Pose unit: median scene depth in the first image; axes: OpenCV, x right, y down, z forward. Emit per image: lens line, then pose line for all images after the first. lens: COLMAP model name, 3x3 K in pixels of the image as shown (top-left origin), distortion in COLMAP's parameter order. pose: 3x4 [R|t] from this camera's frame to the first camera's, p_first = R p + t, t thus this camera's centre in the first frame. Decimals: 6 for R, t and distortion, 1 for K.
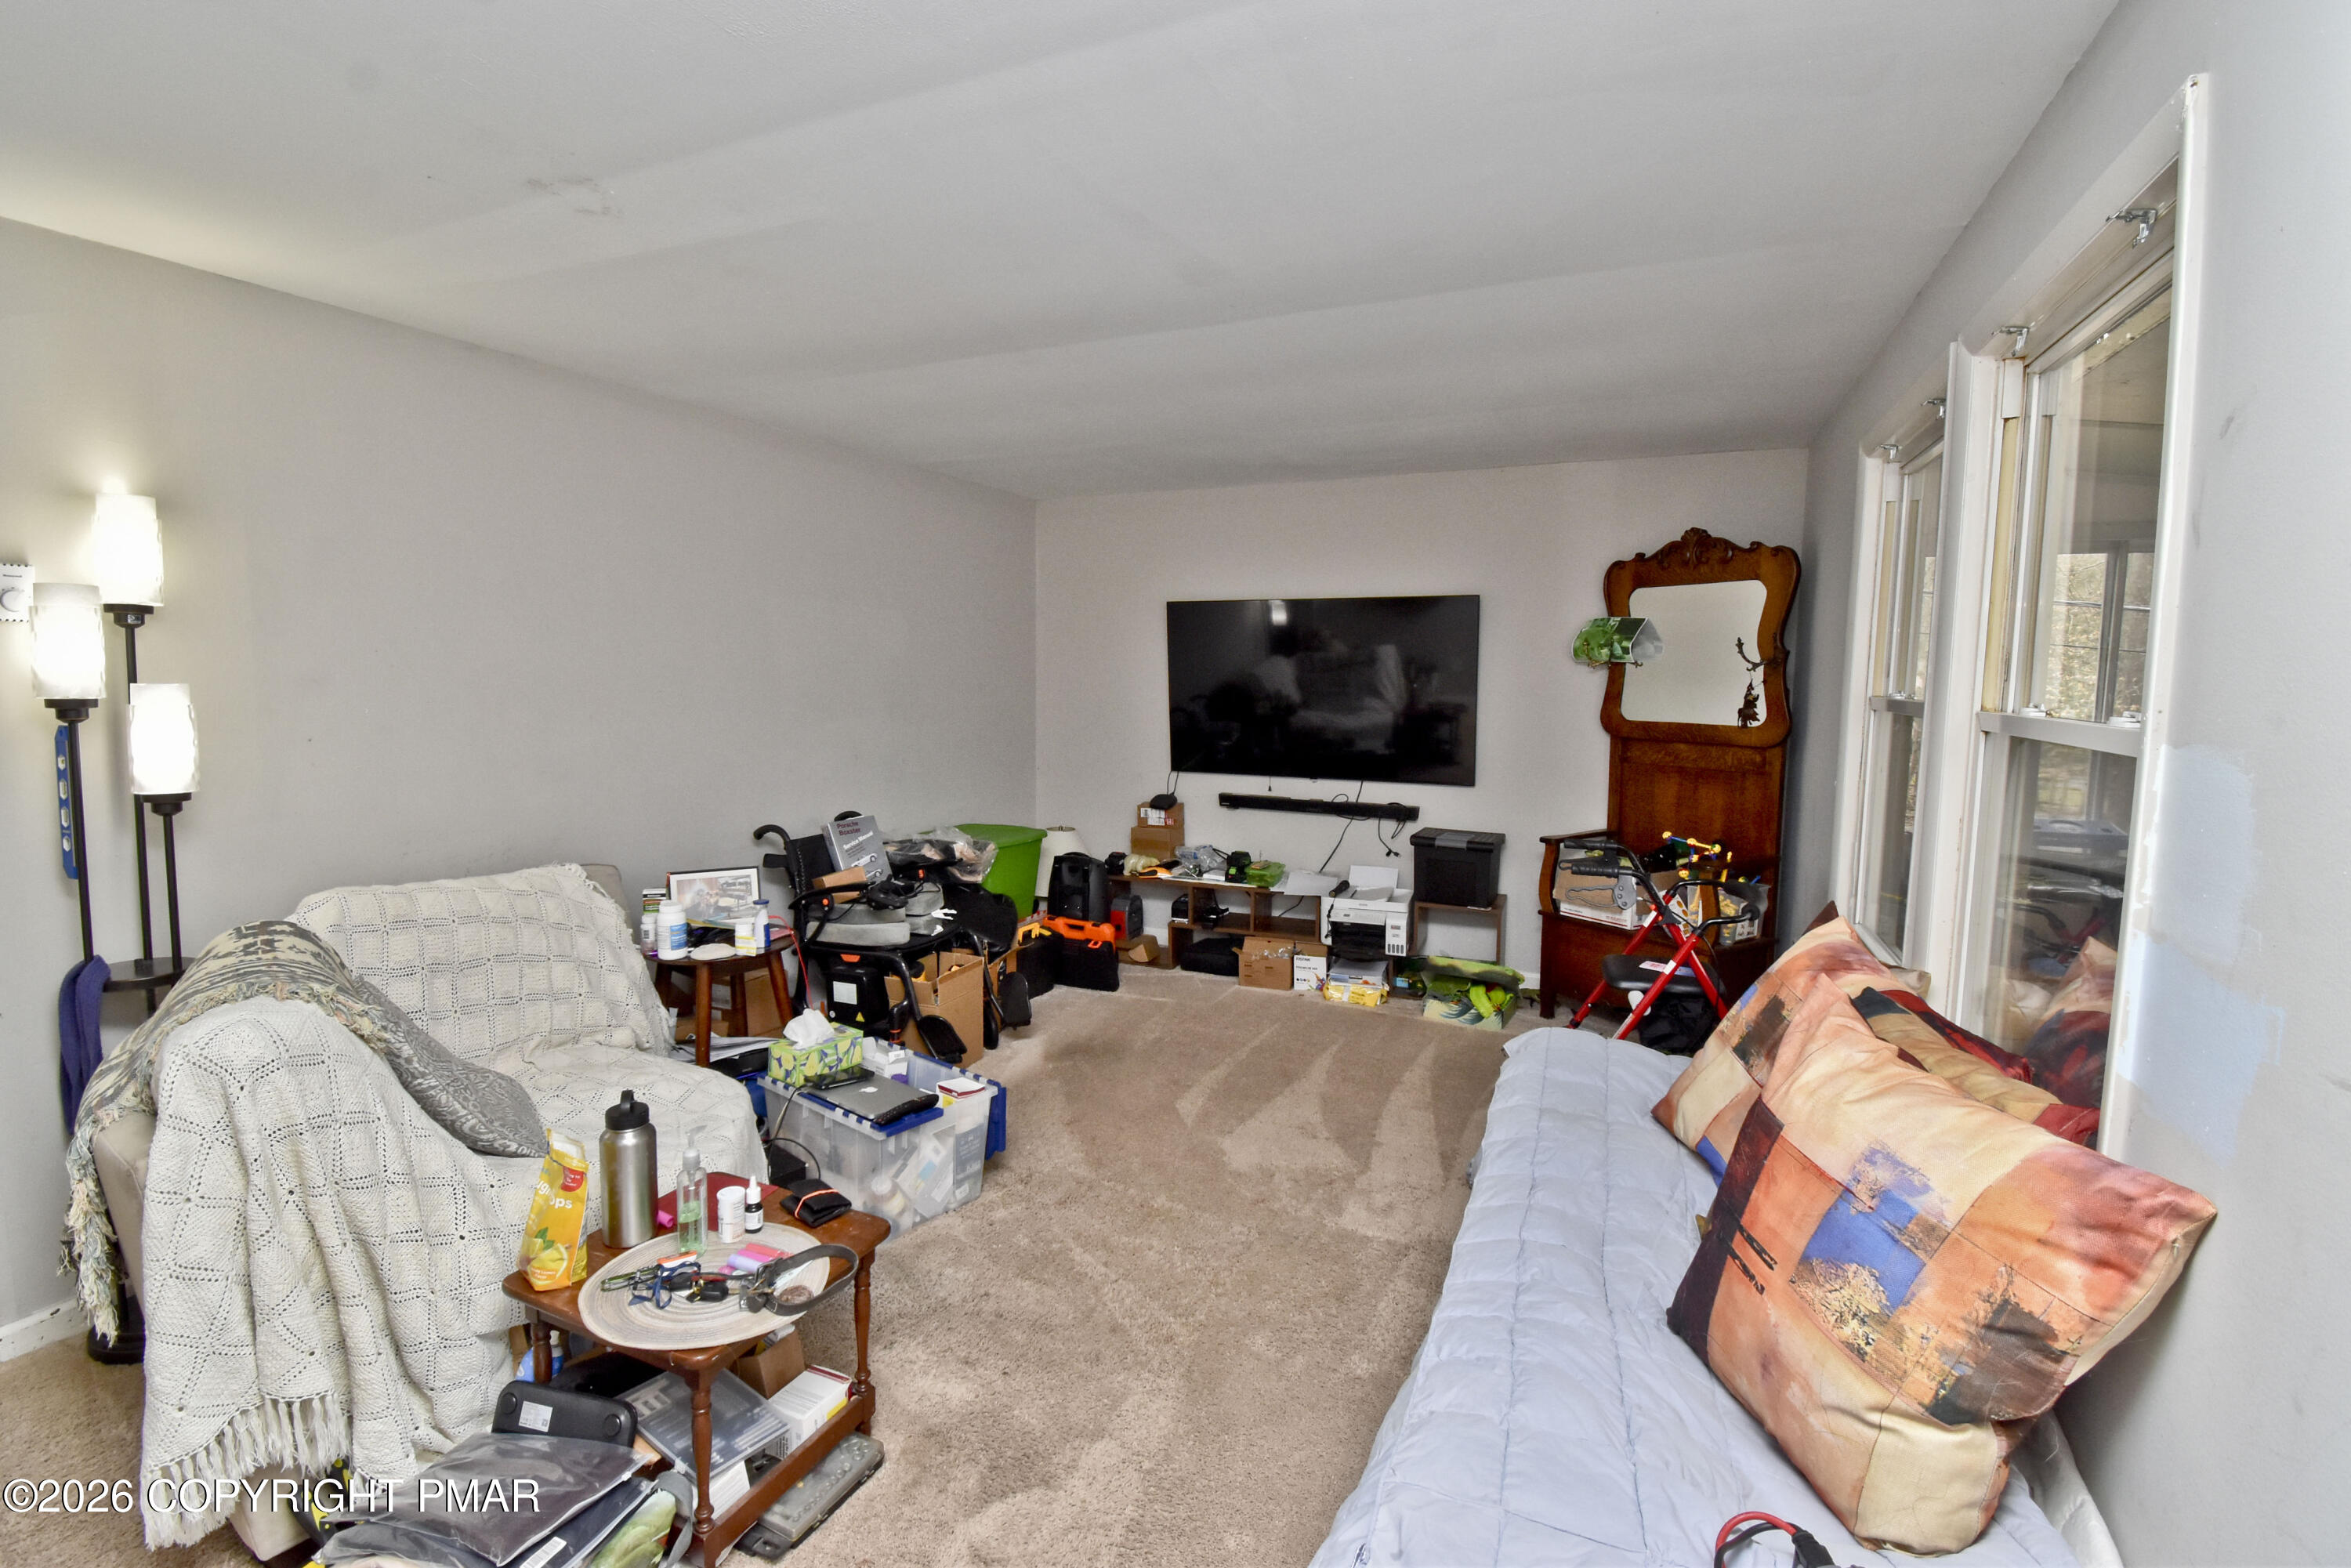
lens RADIAL K [[1075.3, 0, 1176.1], [0, 1075.3, 761.3], [0, 0, 1]] dist [0.002176, 0.000021]
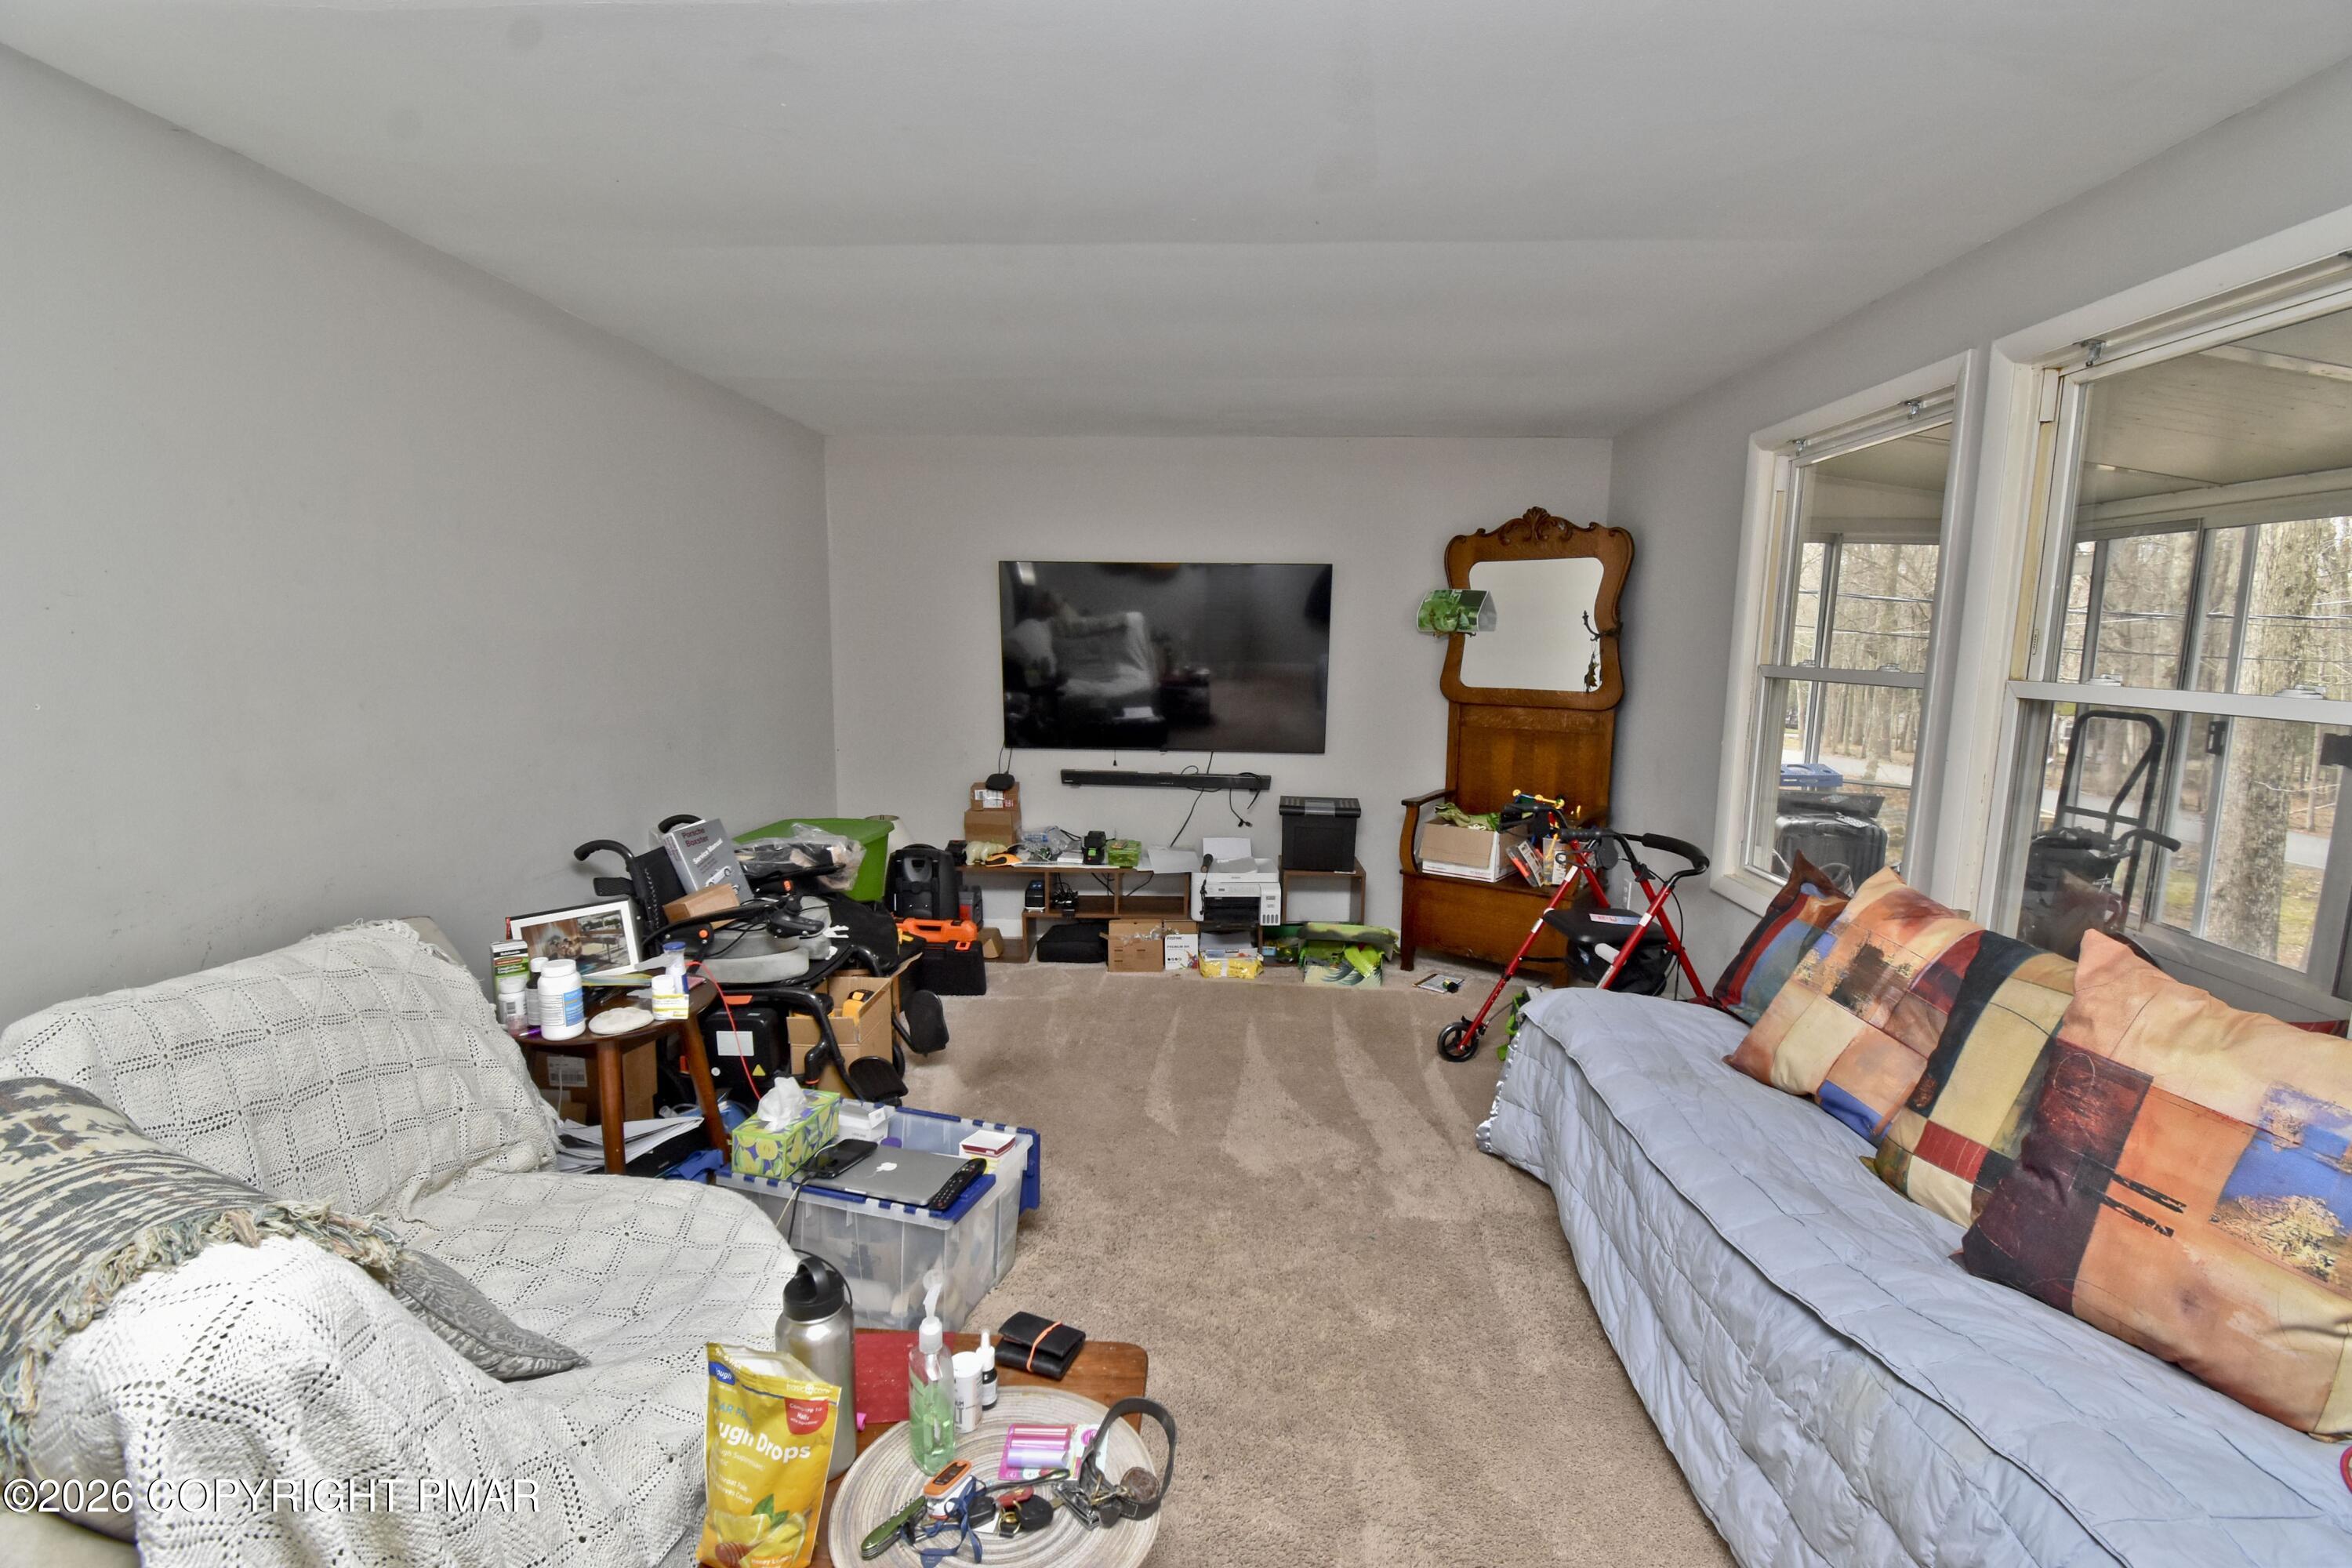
lens RADIAL K [[1045.5, 0, 1190.1], [0, 1045.5, 788.8], [0, 0, 1]] dist [0.000886, -0.011448]
pose [[0.928444, -0.049217, 0.368197, -0.227828], [0.026667, 0.997457, 0.066088, -0.013389], [-0.370513, -0.051540, 0.927396, 0.137549]]
